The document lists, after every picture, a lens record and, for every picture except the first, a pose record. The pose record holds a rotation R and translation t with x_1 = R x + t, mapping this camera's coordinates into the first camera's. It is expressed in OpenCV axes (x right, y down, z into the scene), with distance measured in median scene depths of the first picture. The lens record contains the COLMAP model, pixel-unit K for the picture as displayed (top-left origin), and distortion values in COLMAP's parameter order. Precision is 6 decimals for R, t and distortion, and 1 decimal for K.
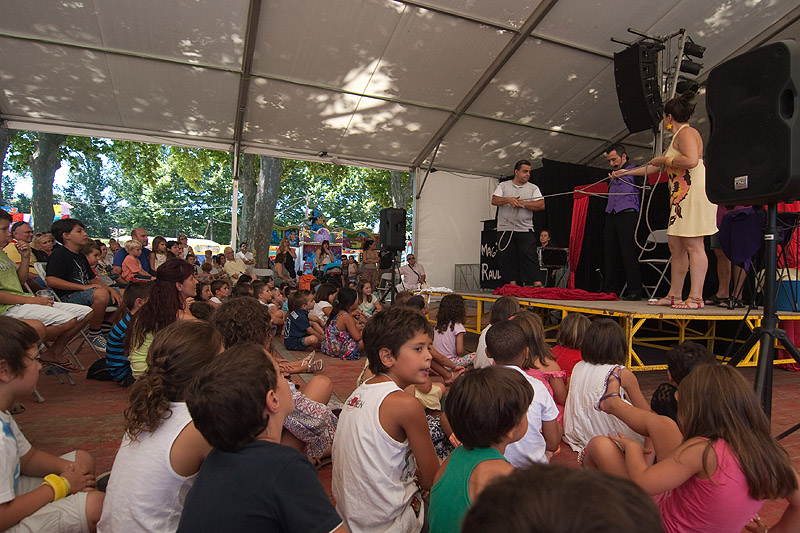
lens RADIAL K [[493.5, 0, 400.0], [0, 493.5, 266.5], [0, 0, 1]] dist [0.005277, -0.000380]
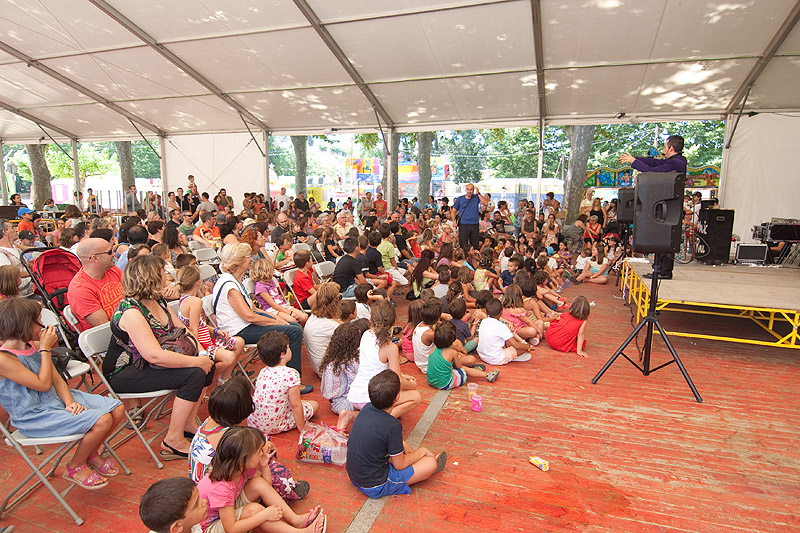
lens RADIAL K [[493.5, 0, 400.0], [0, 493.5, 266.5], [0, 0, 1]] dist [0.005277, -0.000380]
pose [[0.761272, 0.068215, -0.644835, 0.184746], [0.024159, 0.990777, 0.133332, -0.052594], [0.647983, -0.117081, 0.752602, -0.157756]]
